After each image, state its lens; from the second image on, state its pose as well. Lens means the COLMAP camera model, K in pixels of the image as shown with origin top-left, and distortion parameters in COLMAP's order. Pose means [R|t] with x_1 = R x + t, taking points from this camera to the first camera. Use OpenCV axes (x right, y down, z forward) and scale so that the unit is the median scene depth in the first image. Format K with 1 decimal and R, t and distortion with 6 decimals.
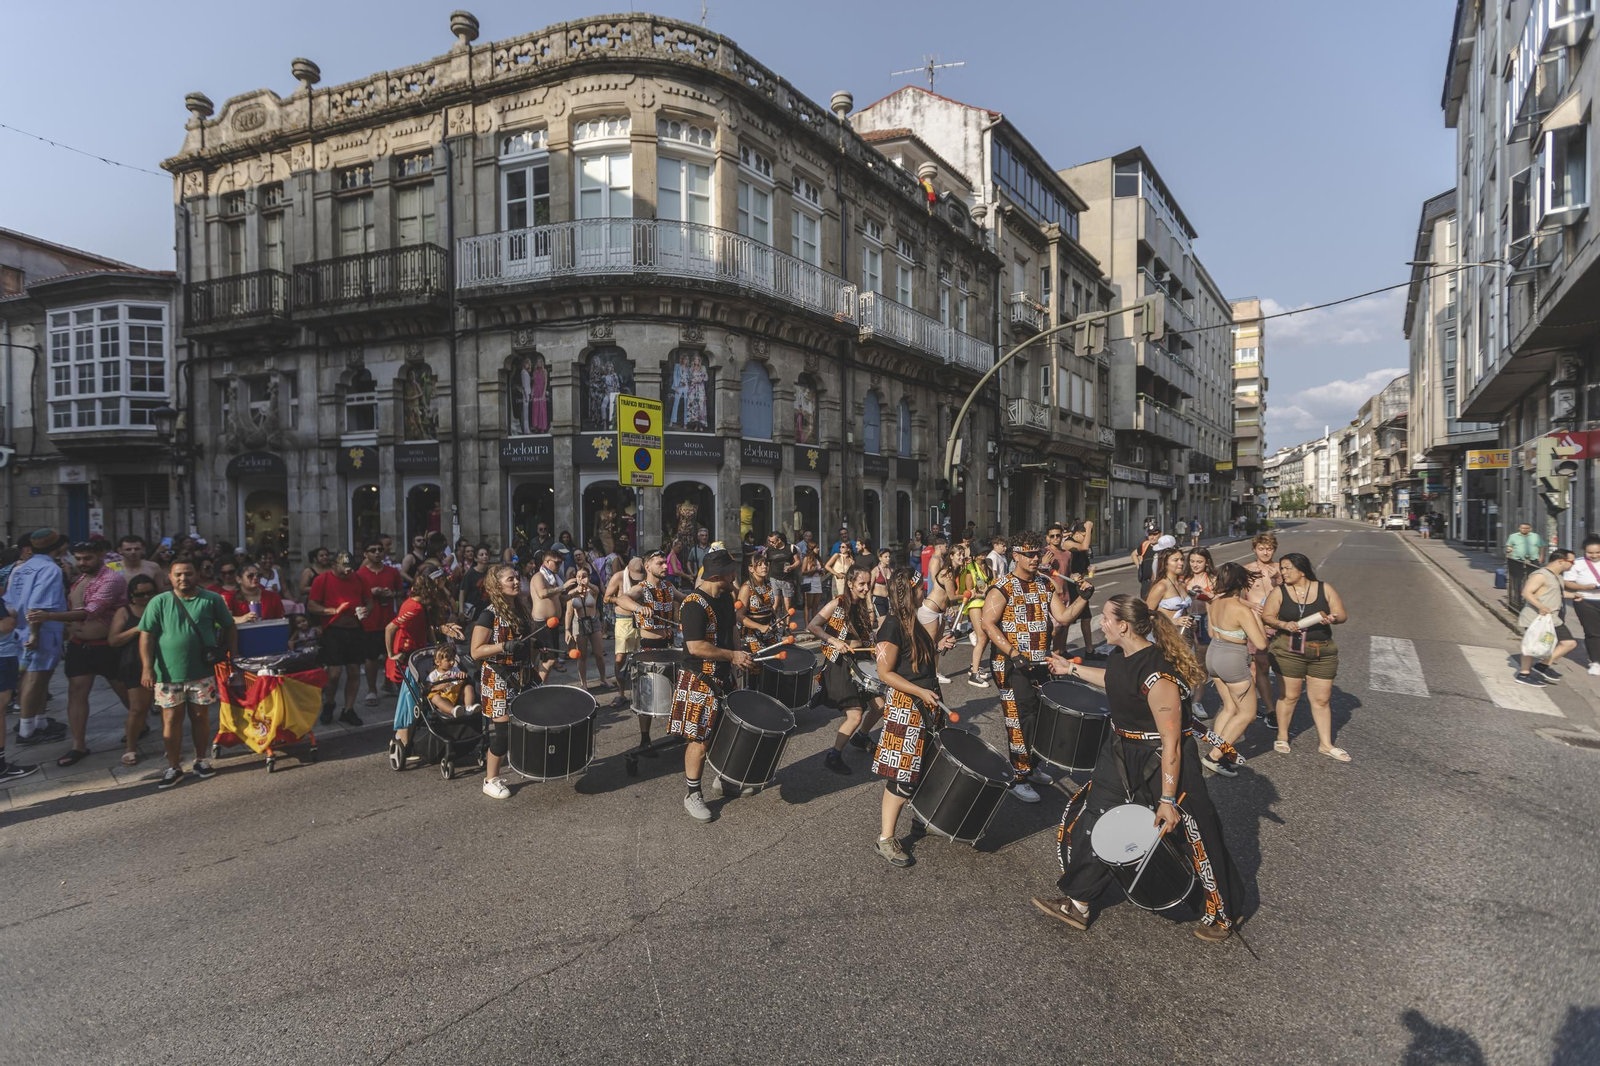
lens RADIAL K [[708.3, 0, 795.3], [0, 708.3, 539.9], [0, 0, 1]] dist [-0.001616, -0.000577]
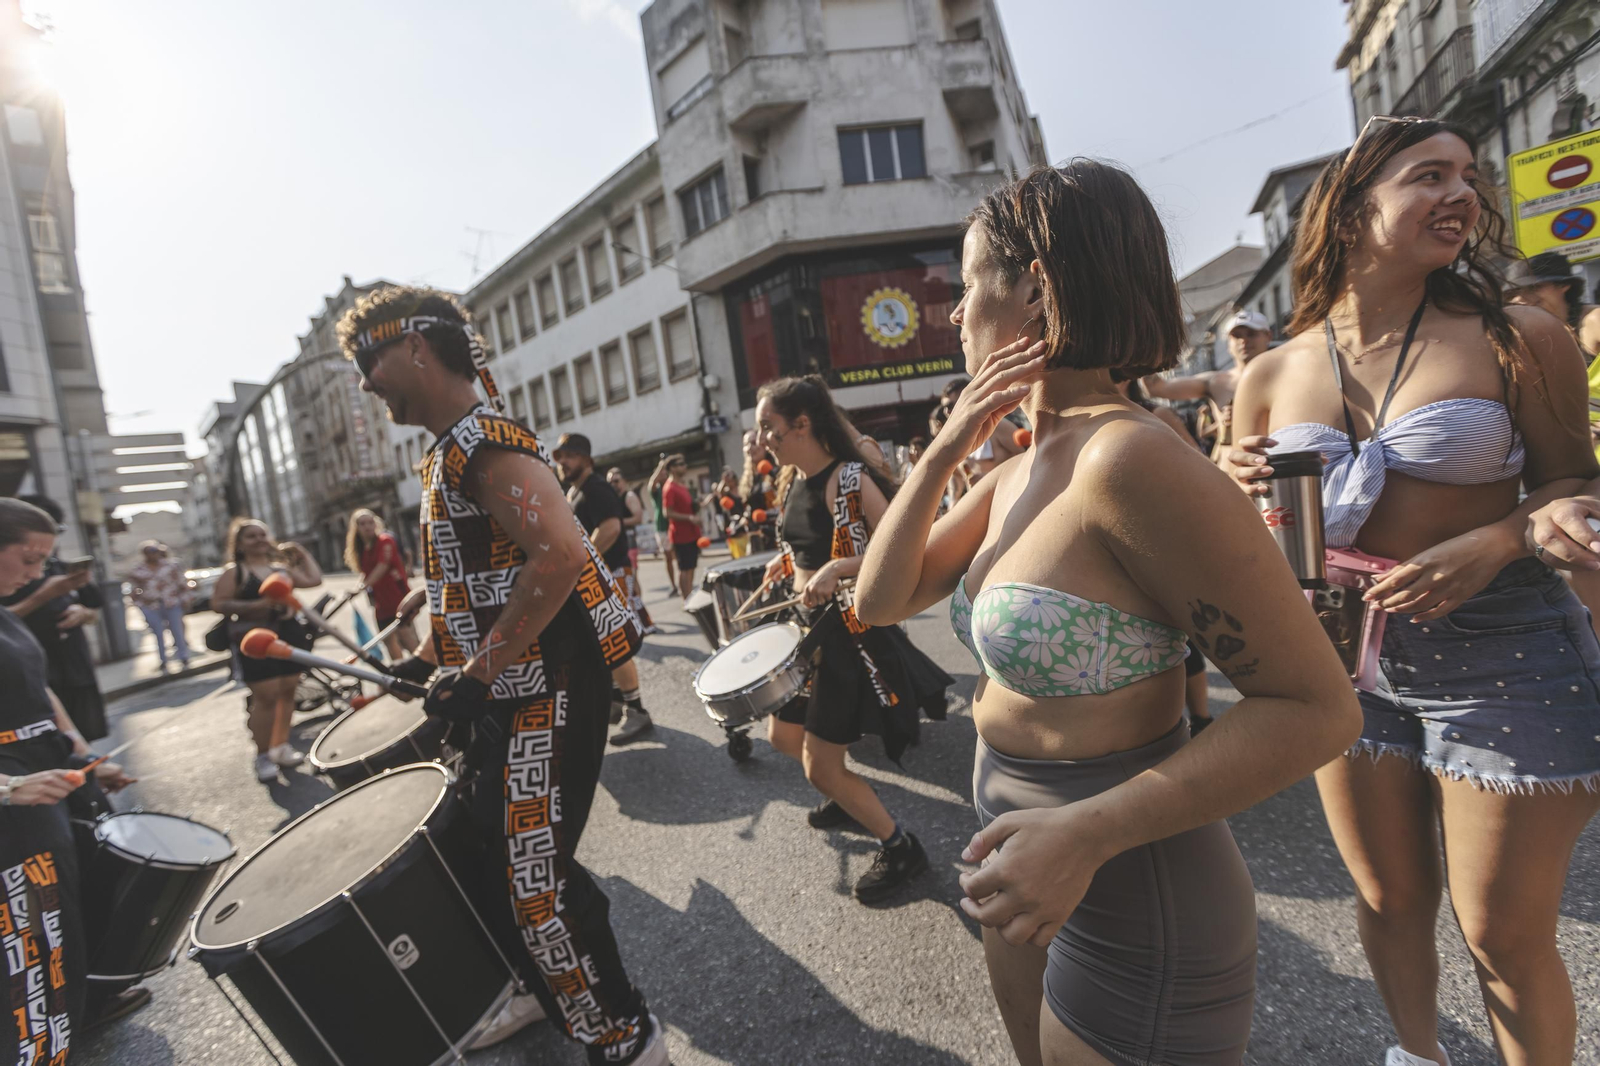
lens RADIAL K [[708.3, 0, 775.6], [0, 708.3, 532.2], [0, 0, 1]] dist [-0.001616, -0.000577]
pose [[-0.121228, 0.079215, -0.989459, 0.416275], [0.119237, 0.990755, 0.064710, 0.036874], [0.985437, -0.110136, -0.129553, 0.166502]]
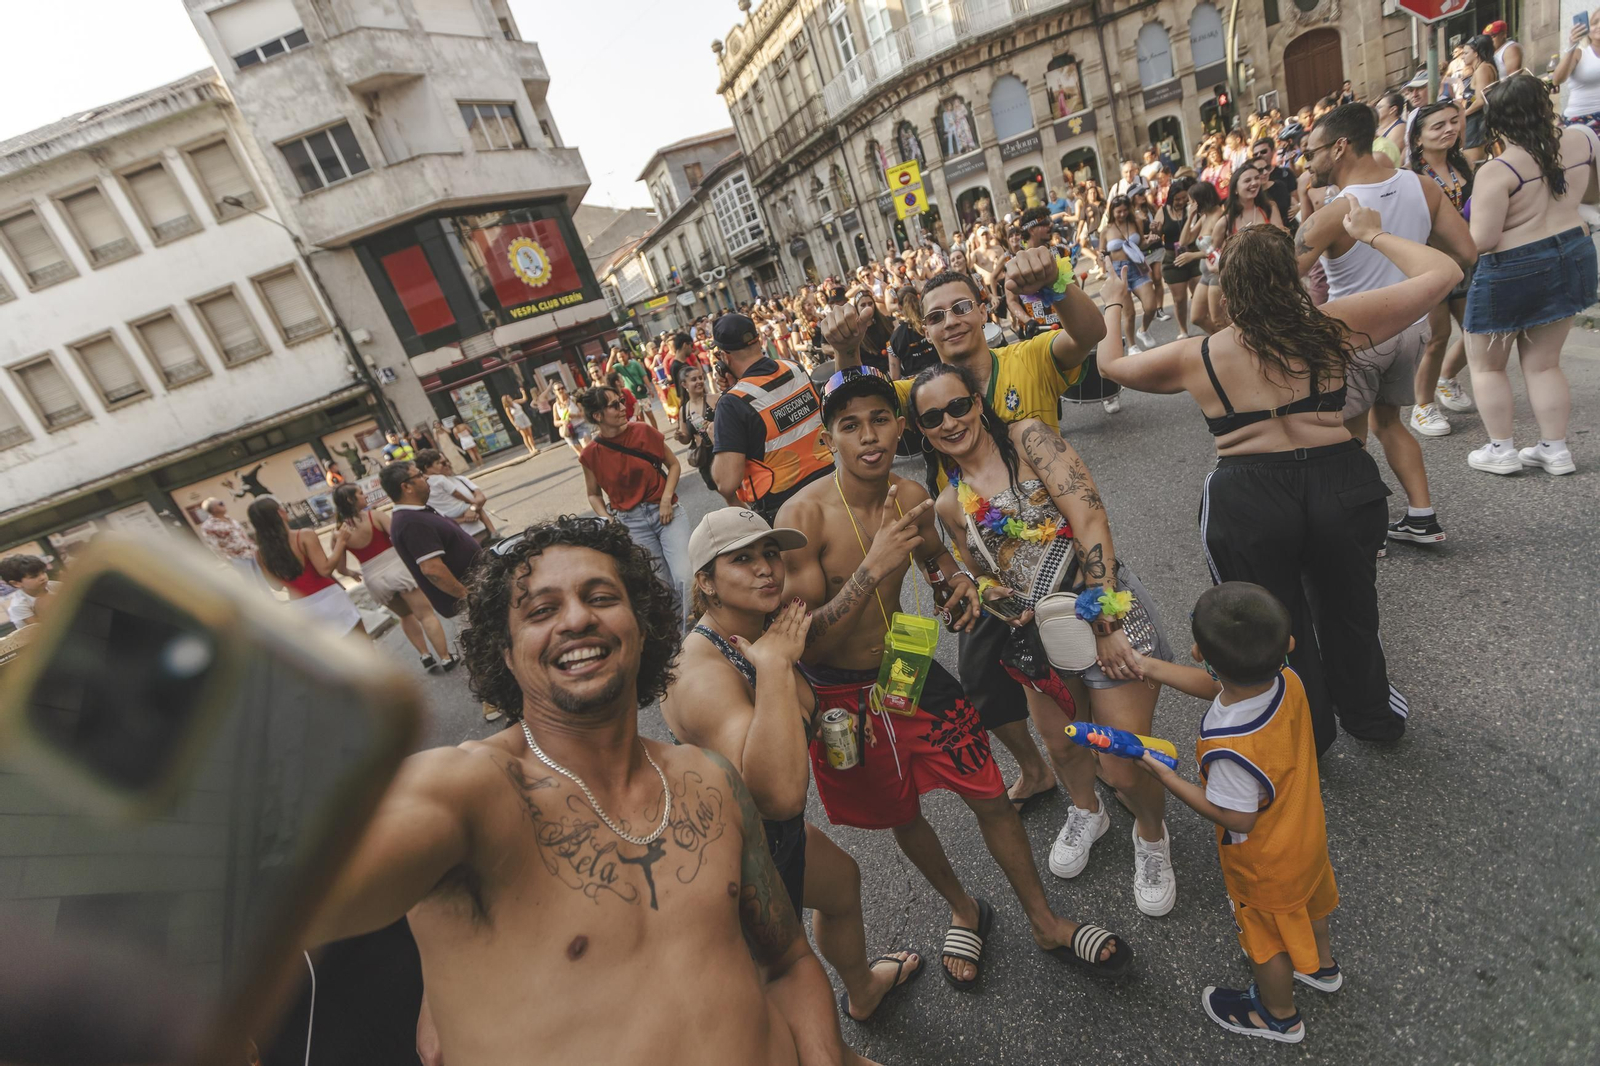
lens RADIAL K [[708.3, 0, 793.7], [0, 708.3, 524.0], [0, 0, 1]] dist [-0.001616, -0.000577]
pose [[0.656259, 0.020850, -0.754247, 0.648937], [0.303427, 0.907937, 0.289106, 0.017235], [0.690837, -0.418587, 0.589516, -0.418462]]
